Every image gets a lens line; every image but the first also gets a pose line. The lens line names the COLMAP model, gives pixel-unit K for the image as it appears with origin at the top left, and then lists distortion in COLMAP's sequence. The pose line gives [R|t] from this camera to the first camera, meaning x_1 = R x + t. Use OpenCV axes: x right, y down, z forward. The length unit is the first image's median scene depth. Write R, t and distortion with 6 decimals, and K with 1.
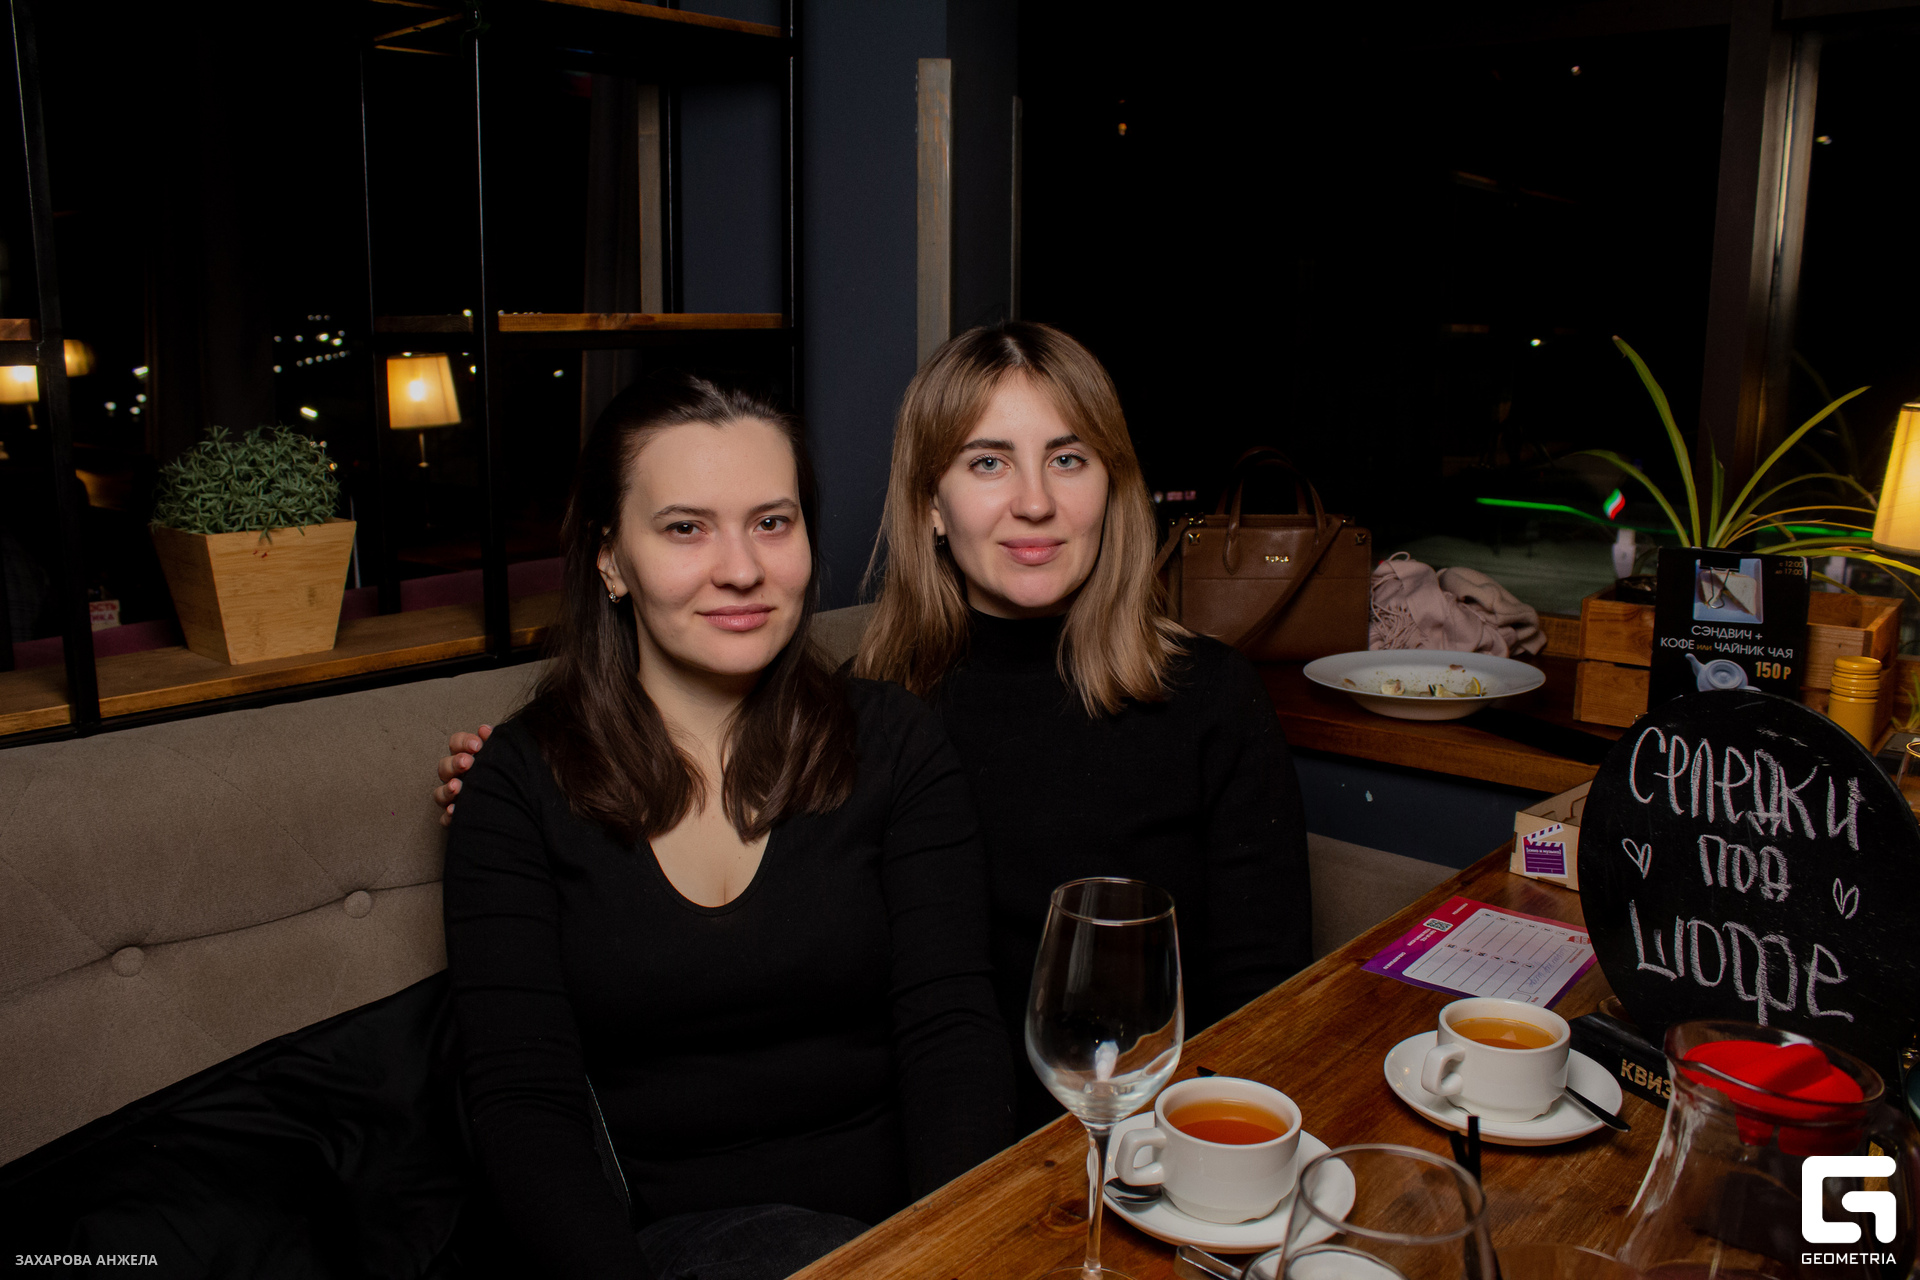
lens RADIAL K [[1701.3, 0, 960.4], [0, 1701.3, 636.6], [0, 0, 1]] dist [-0.007346, 0.002151]
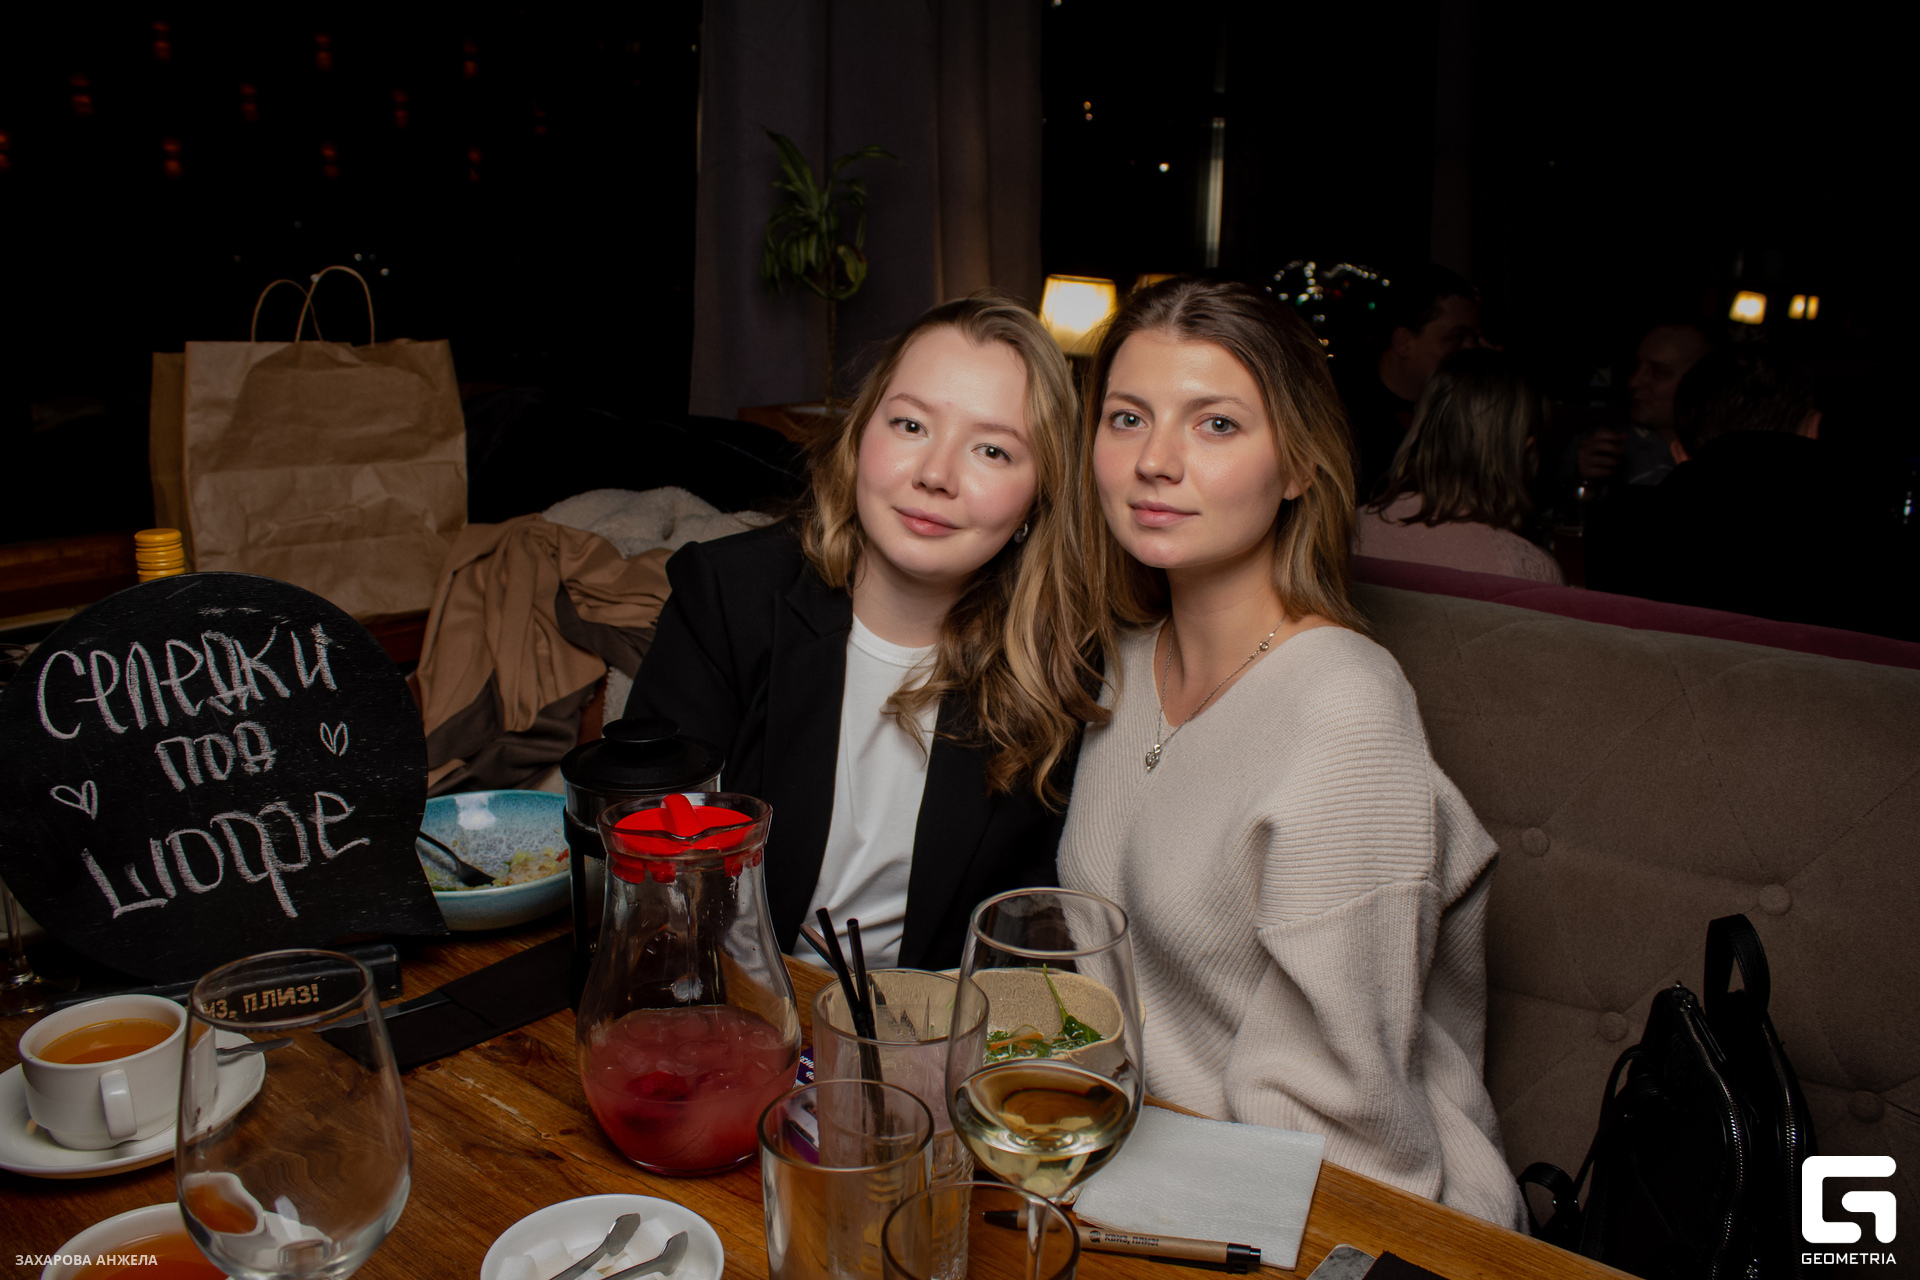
lens RADIAL K [[1701.3, 0, 962.6], [0, 1701.3, 638.0], [0, 0, 1]] dist [-0.007346, 0.002151]
pose [[0.006576, -0.247916, 0.968759, -0.456657], [0.184333, 0.952479, 0.242499, -0.083808], [-0.982842, 0.176979, 0.051962, 0.527365]]
